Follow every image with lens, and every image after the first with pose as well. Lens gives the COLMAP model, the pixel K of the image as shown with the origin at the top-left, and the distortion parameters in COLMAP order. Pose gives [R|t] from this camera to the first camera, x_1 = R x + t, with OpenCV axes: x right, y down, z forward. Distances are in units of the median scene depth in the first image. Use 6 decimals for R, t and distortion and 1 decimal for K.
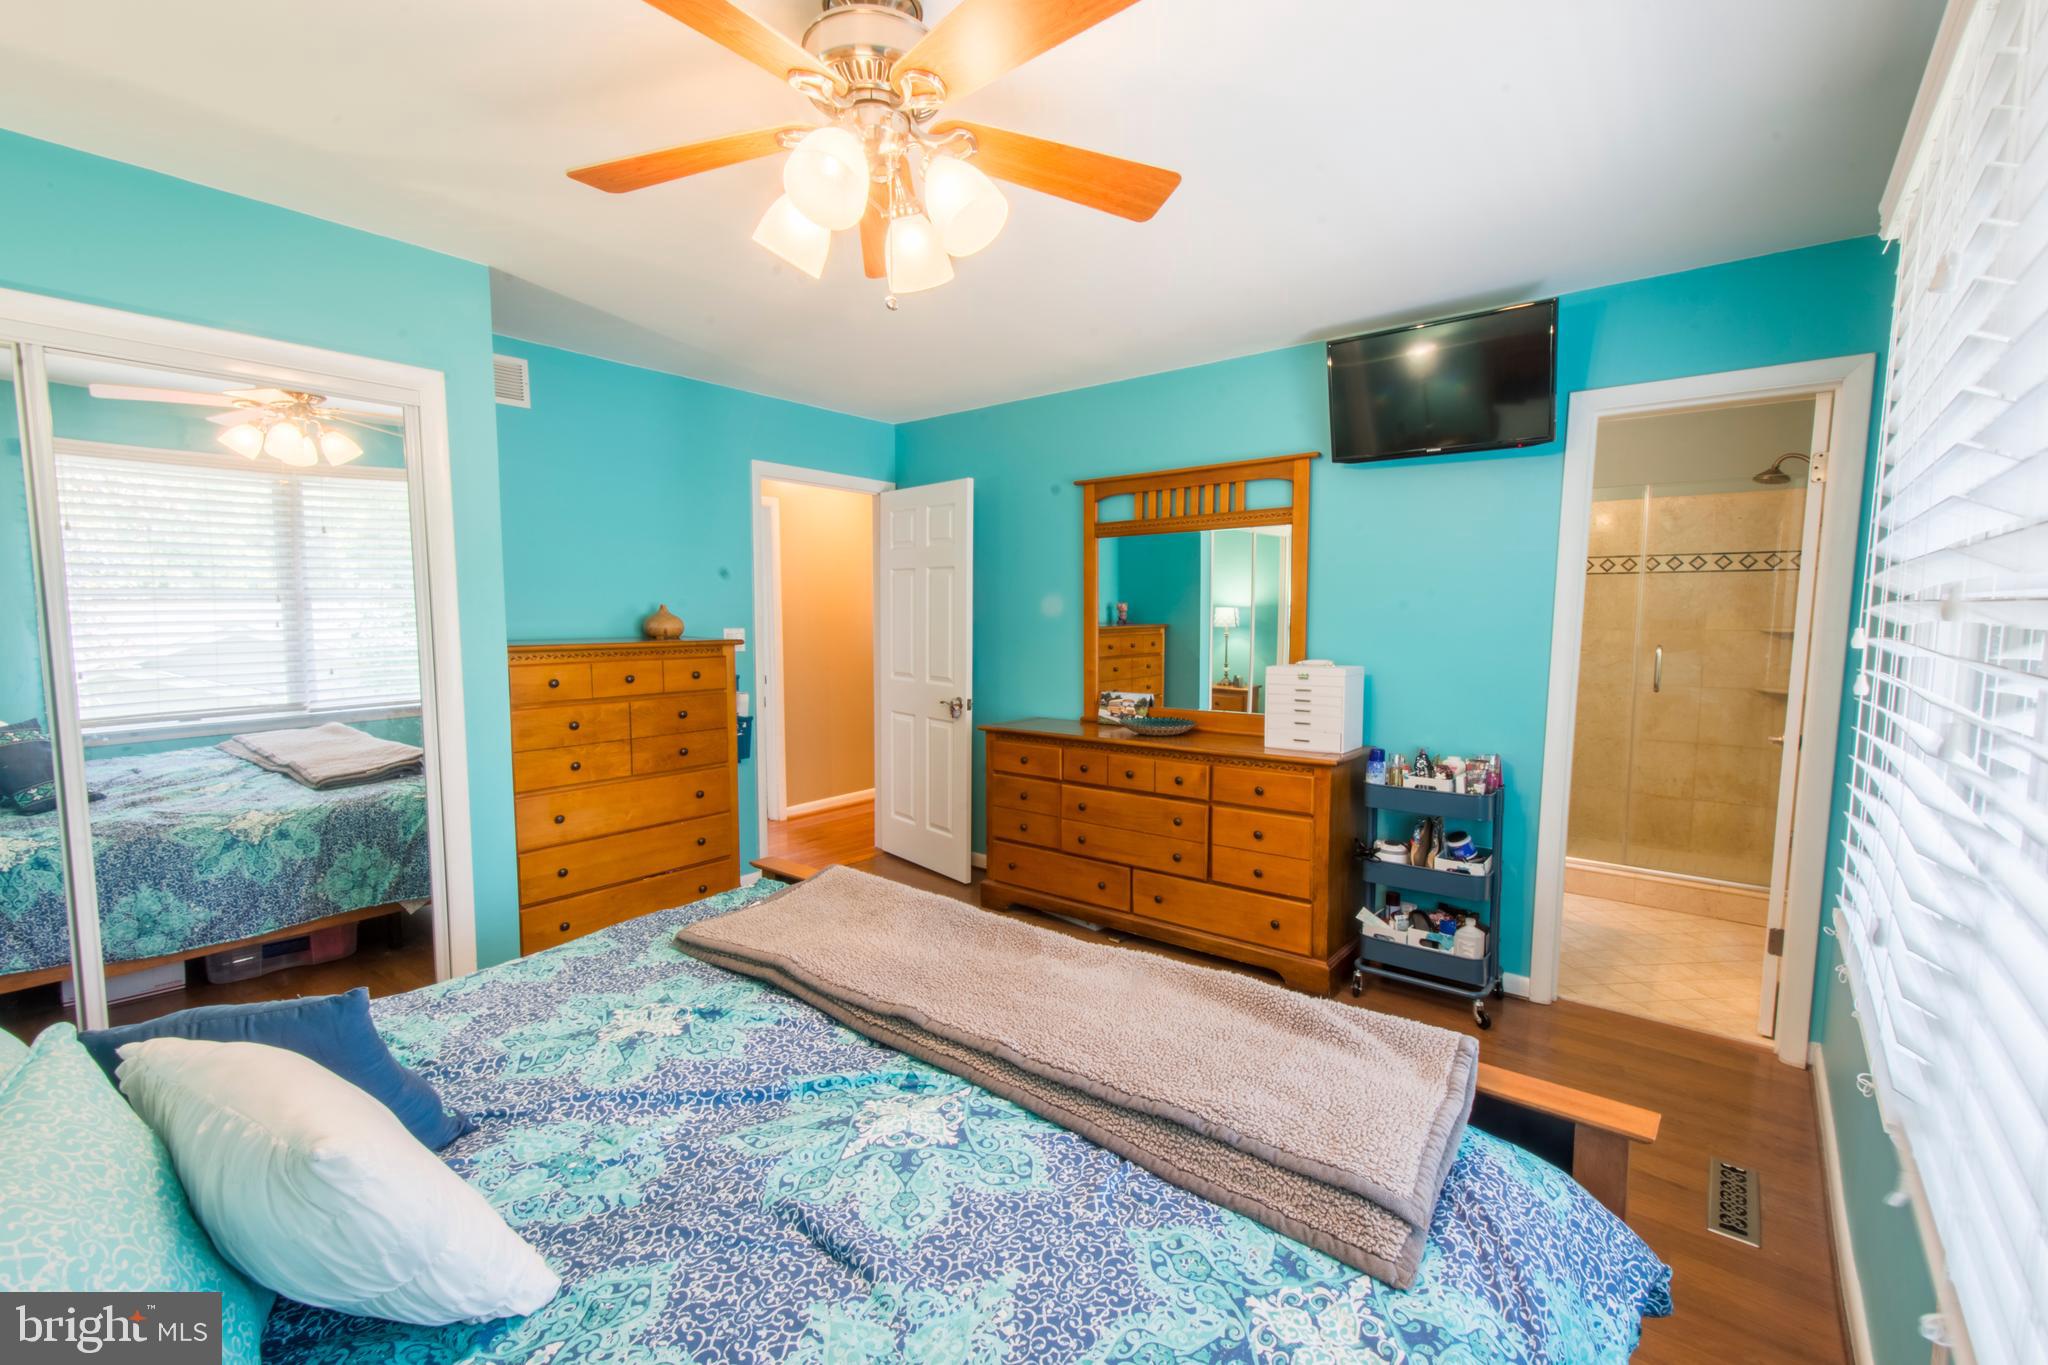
lens RADIAL K [[888.0, 0, 1022.4], [0, 888.0, 691.9], [0, 0, 1]] dist [0.019574, -0.006748]
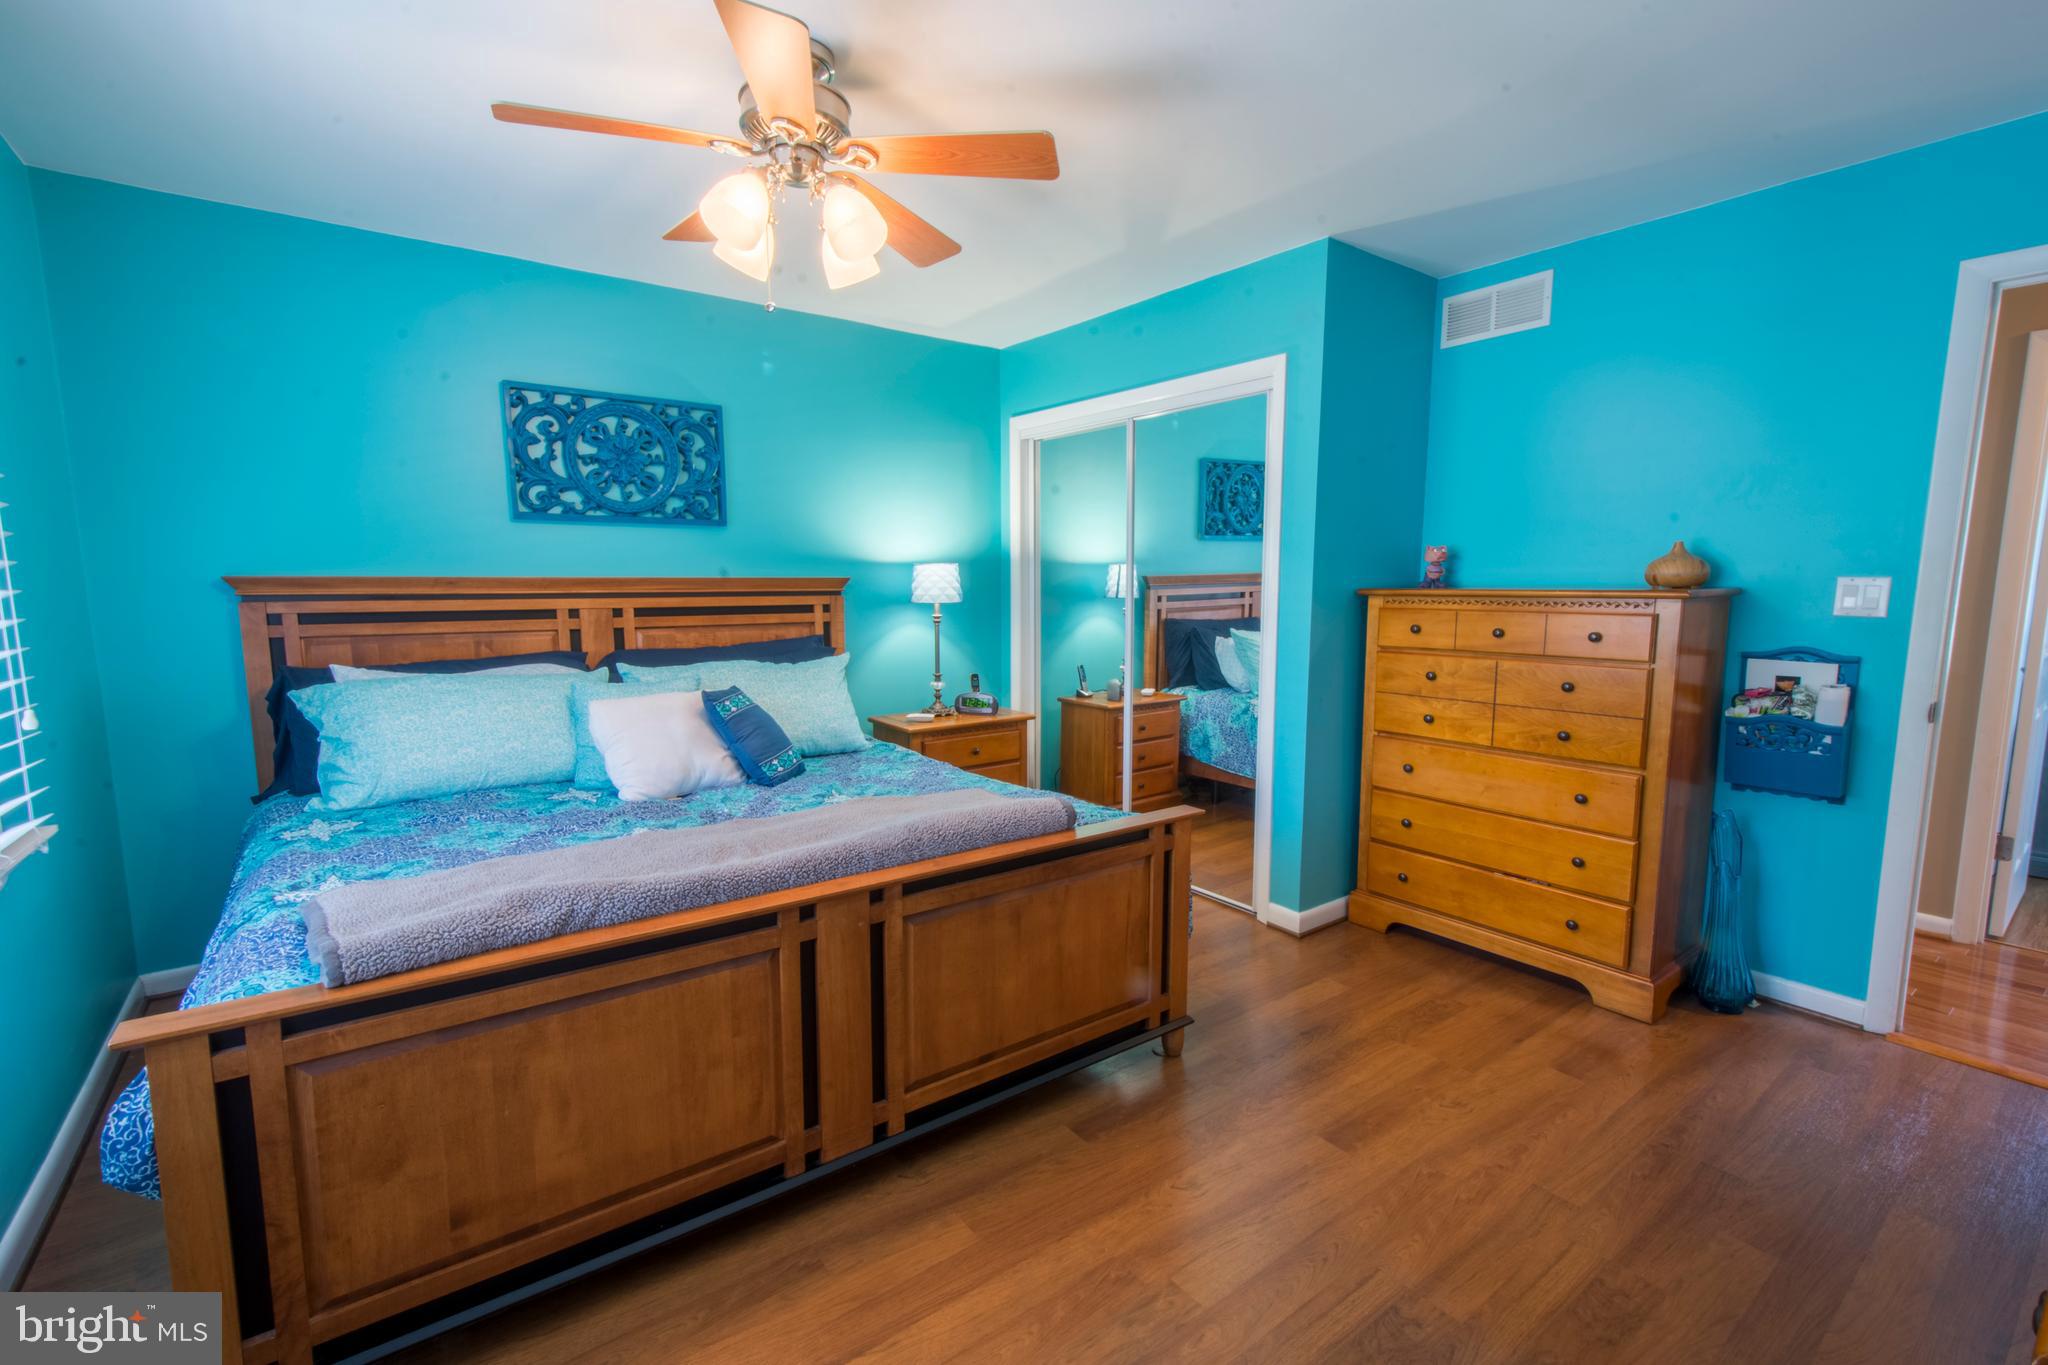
lens RADIAL K [[888.0, 0, 1022.4], [0, 888.0, 691.9], [0, 0, 1]] dist [0.019574, -0.006748]
pose [[-0.244233, 0.119611, -0.962311, 0.539610], [-0.087135, 0.985642, 0.144626, -0.046524], [0.965794, 0.119173, -0.230304, 0.845952]]
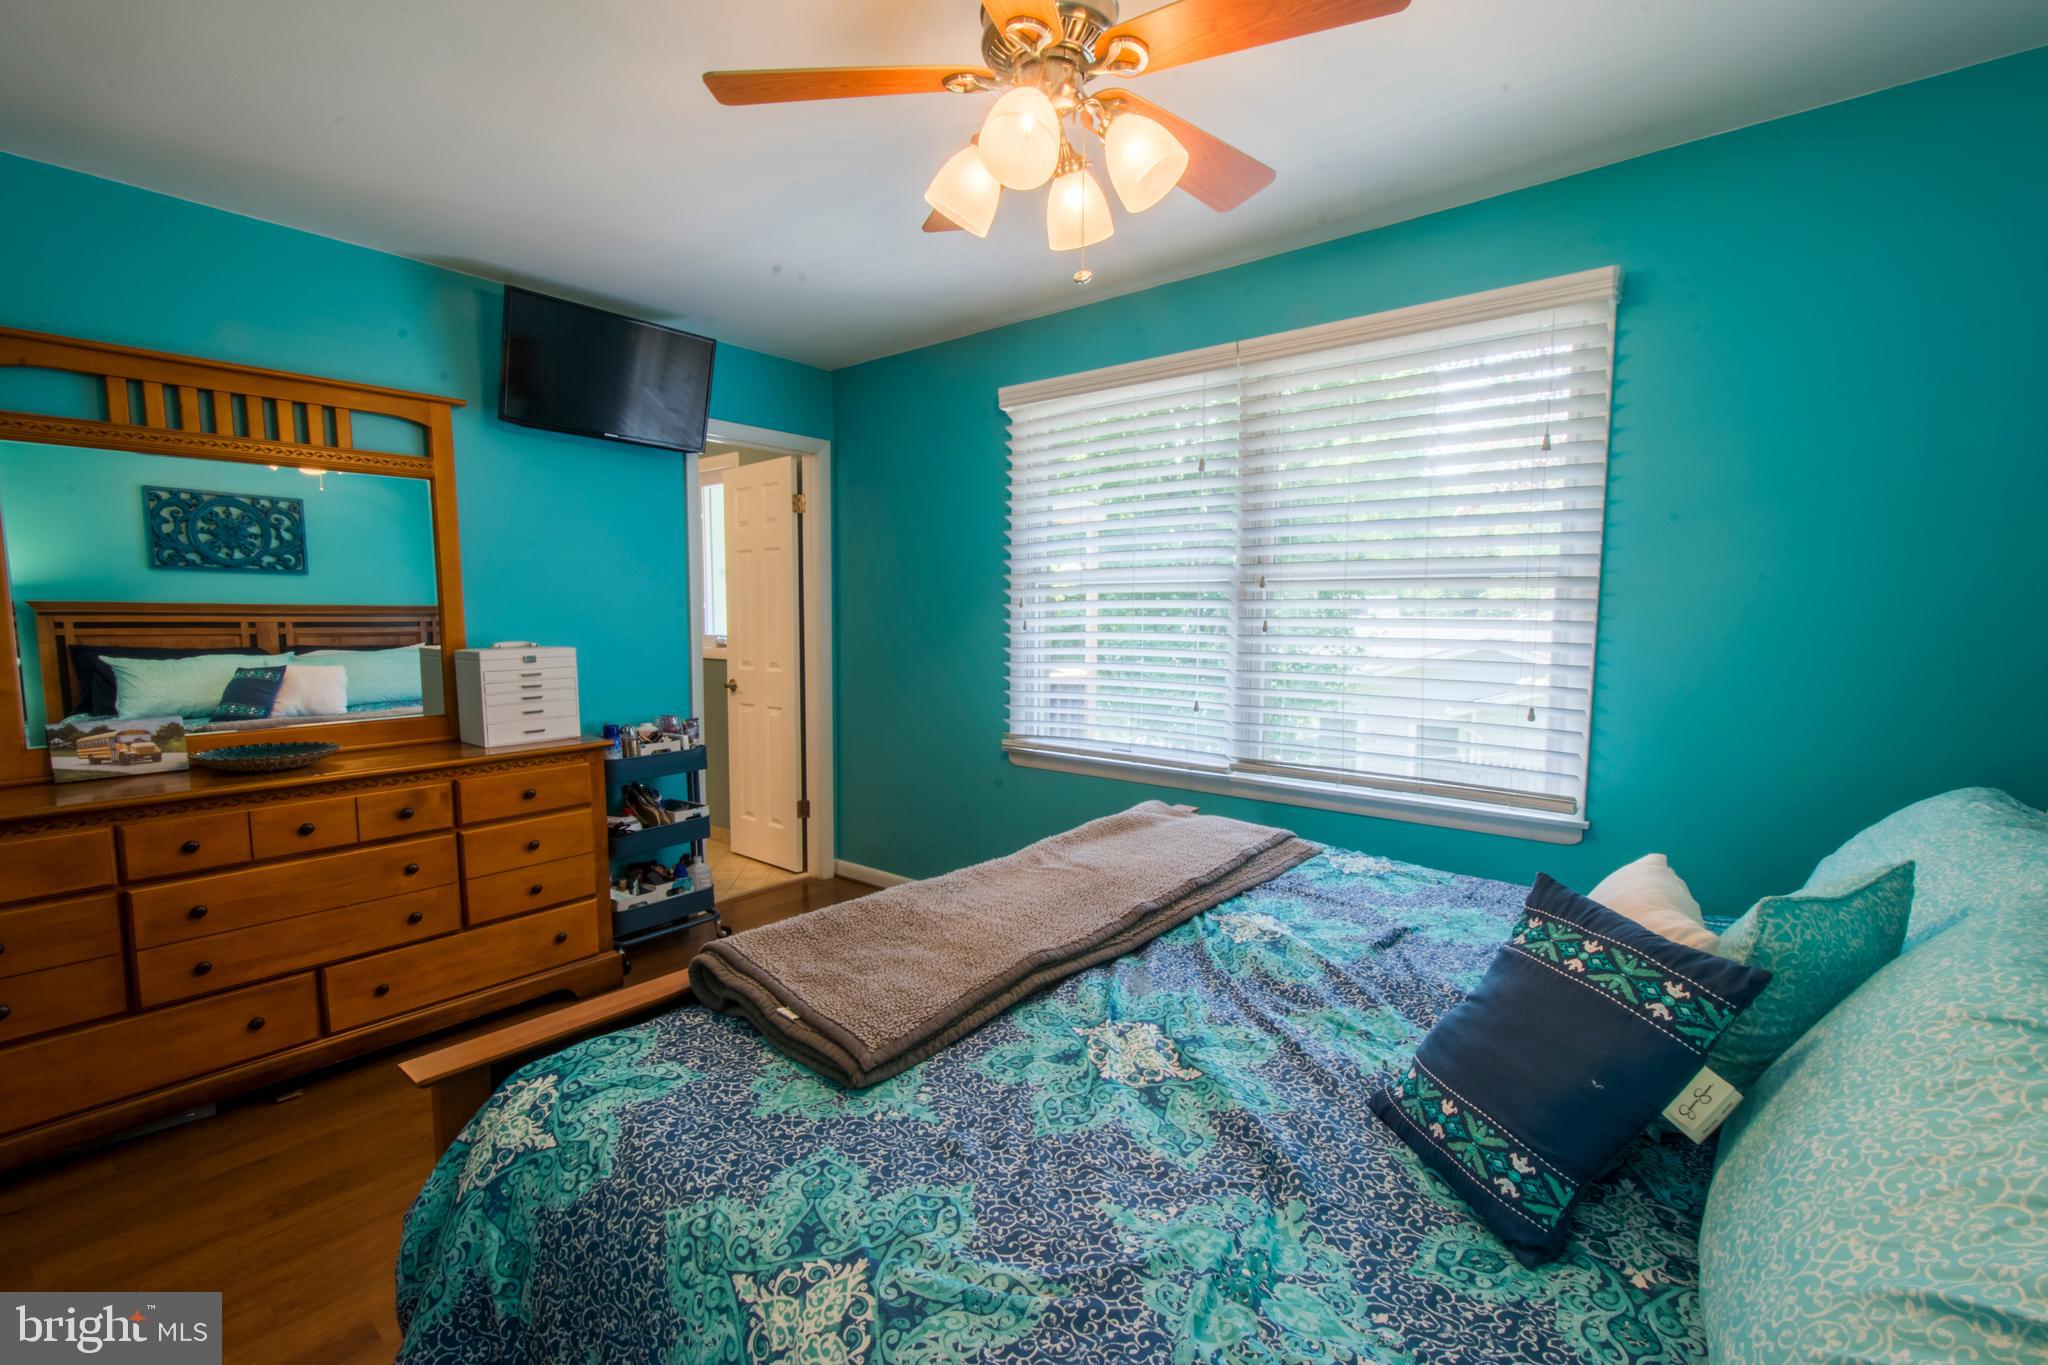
lens RADIAL K [[888.0, 0, 1022.4], [0, 888.0, 691.9], [0, 0, 1]] dist [0.019574, -0.006748]
pose [[0.006399, -0.090059, 0.995916, -0.615410], [0.090671, 0.991886, 0.089112, -0.021282], [-0.995860, 0.089730, 0.014512, 0.537242]]
